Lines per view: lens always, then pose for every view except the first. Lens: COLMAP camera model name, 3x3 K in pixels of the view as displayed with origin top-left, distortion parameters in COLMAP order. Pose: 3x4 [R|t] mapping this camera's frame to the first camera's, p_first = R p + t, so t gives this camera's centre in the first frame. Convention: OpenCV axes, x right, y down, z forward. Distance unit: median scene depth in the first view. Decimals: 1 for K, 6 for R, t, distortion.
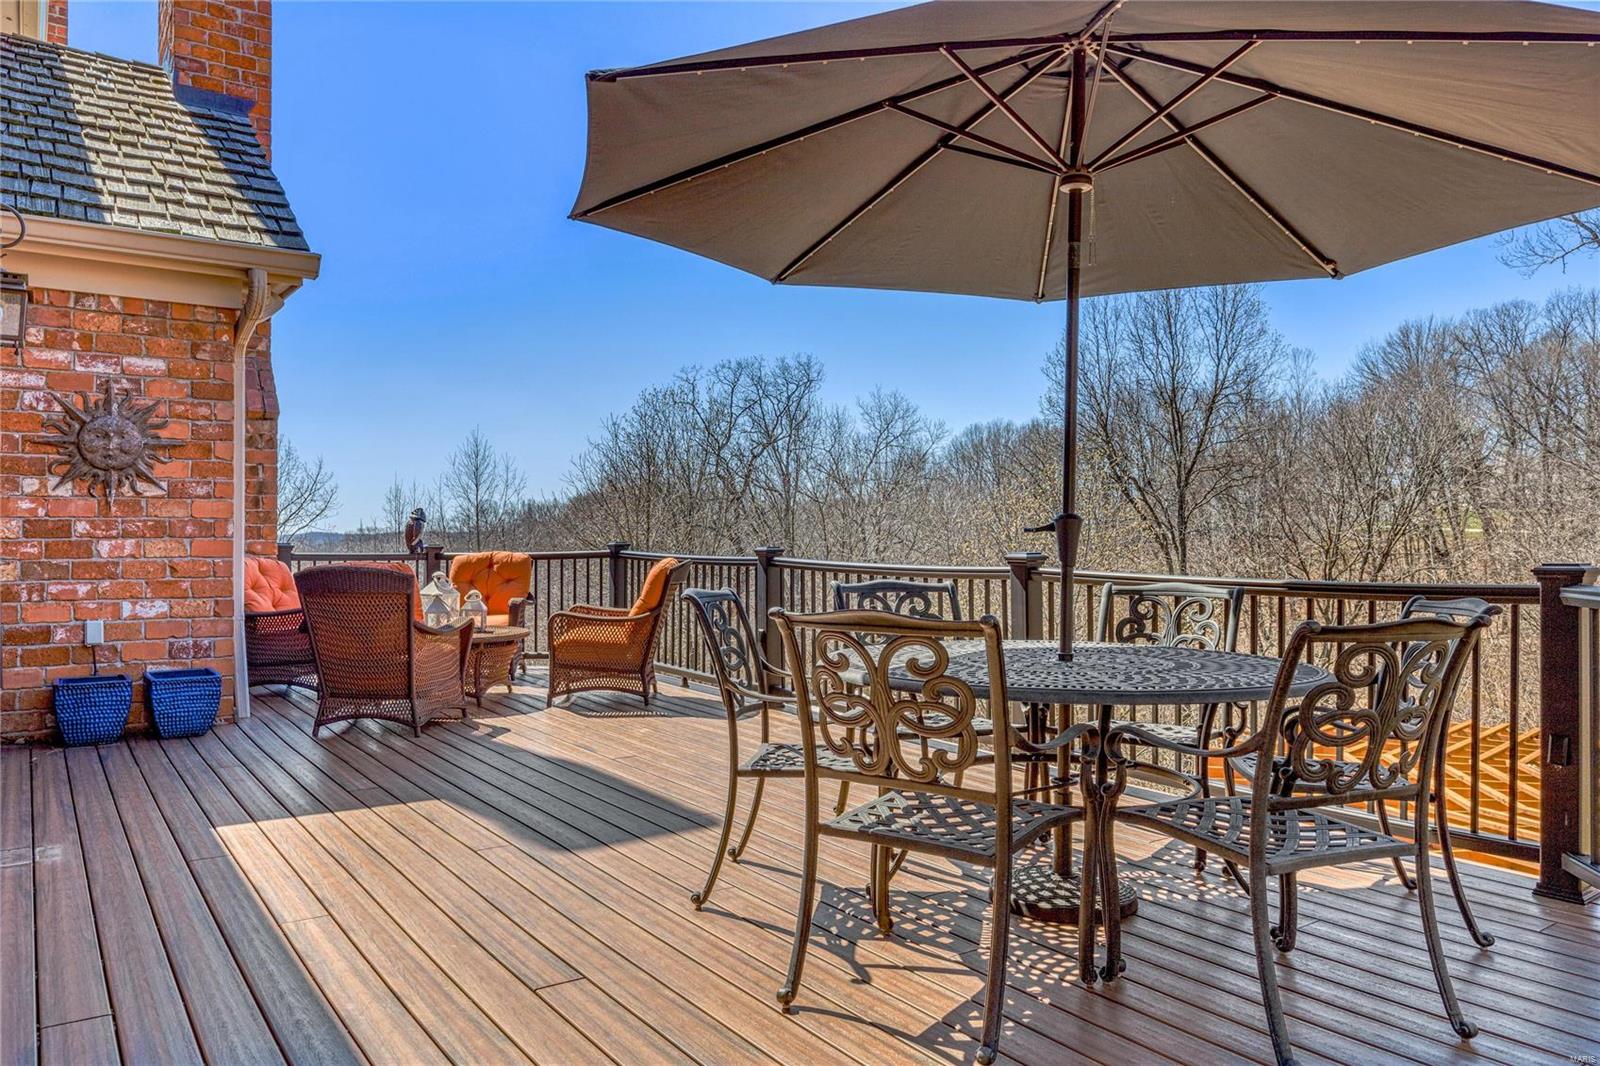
lens RADIAL K [[1099.5, 0, 800.0], [0, 1099.5, 533.0], [0, 0, 1]] dist [-0.002638, -0.000138]
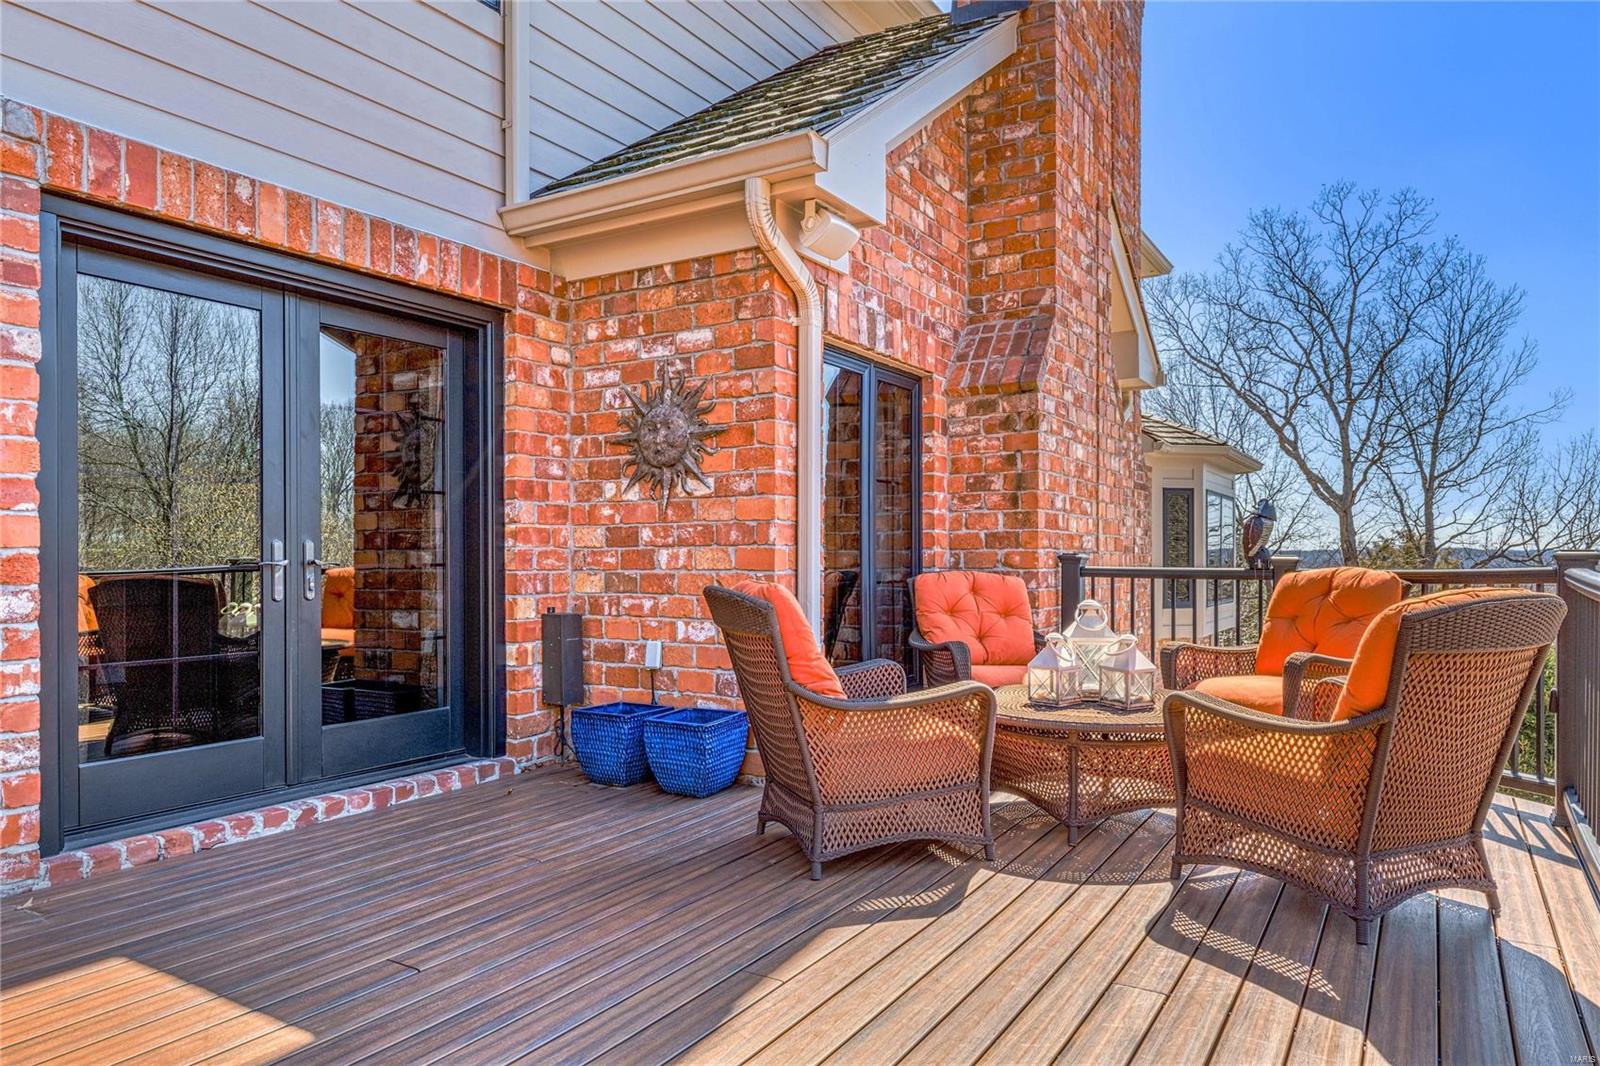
lens RADIAL K [[1032.8, 0, 801.7], [0, 1032.8, 556.2], [0, 0, 1]] dist [0.004386, -0.000175]
pose [[0.393304, 0.000608, -0.919408, 0.158051], [0.008035, 0.999959, 0.004098, 0.009606], [0.919373, -0.008999, 0.393283, 0.772843]]
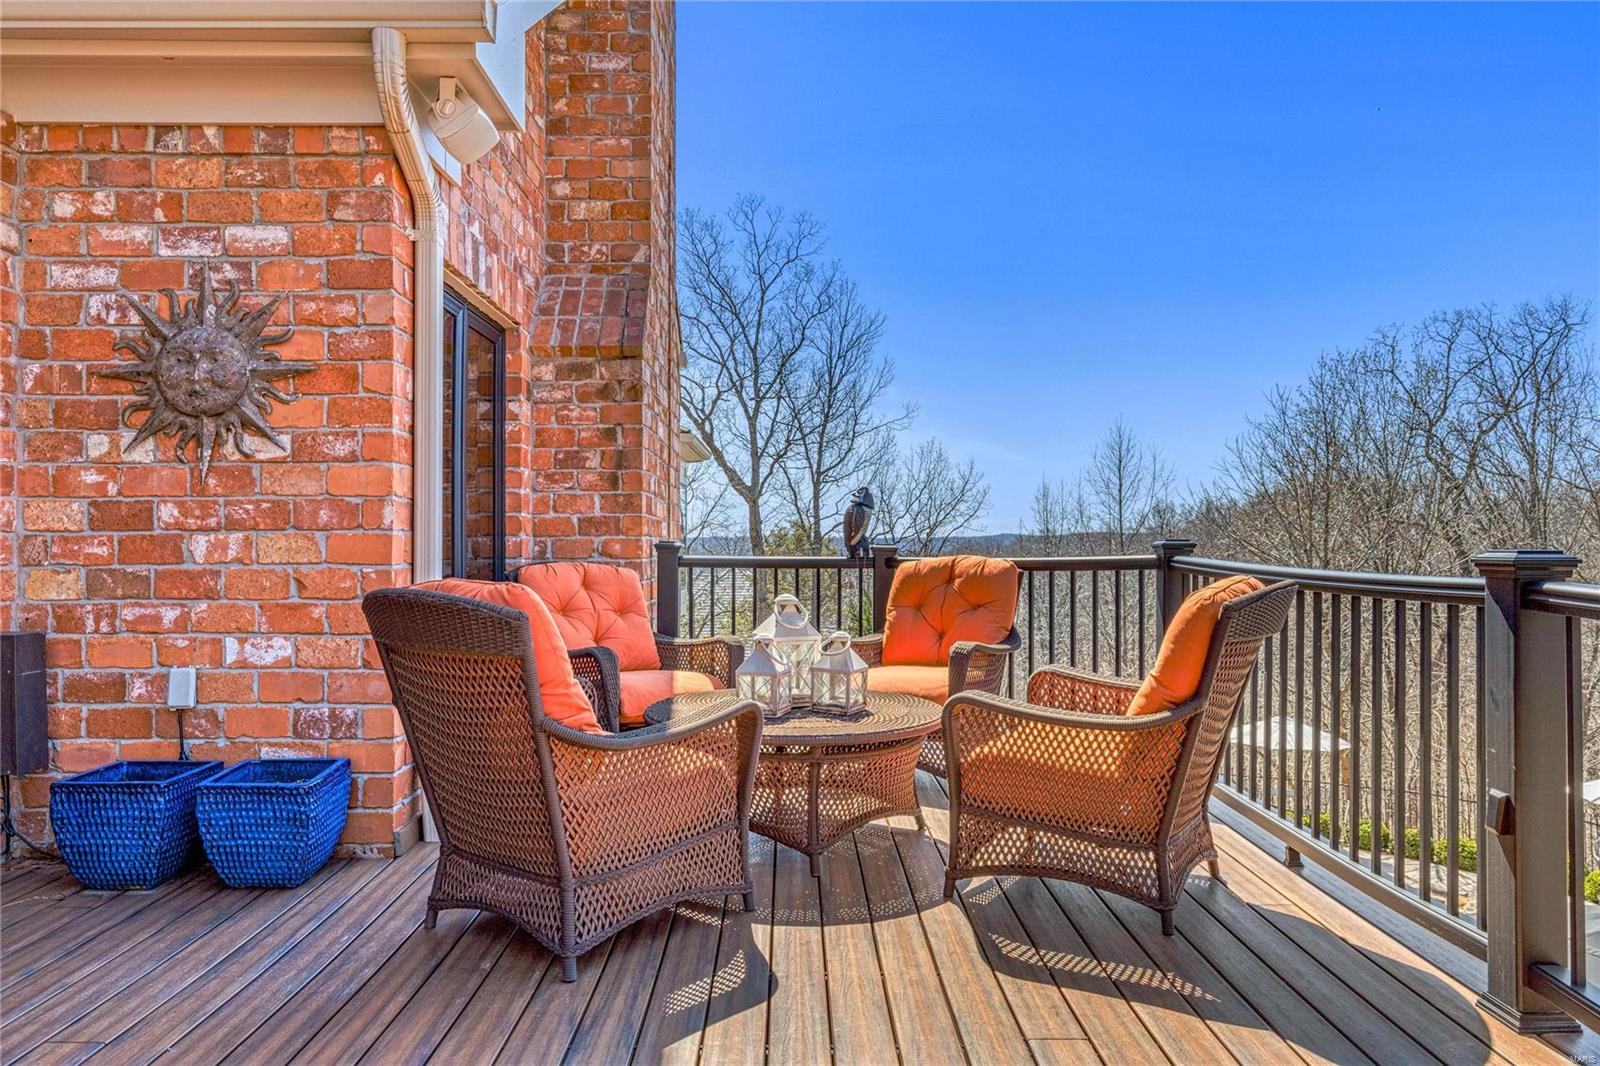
lens RADIAL K [[1078.4, 0, 801.1], [0, 1078.4, 538.8], [0, 0, 1]] dist [-0.003013, -0.000037]
pose [[0.822015, -0.000671, -0.569465, -0.026864], [0.003273, 0.999988, 0.003546, 0.007900], [0.569456, -0.004778, 0.822008, 0.696798]]
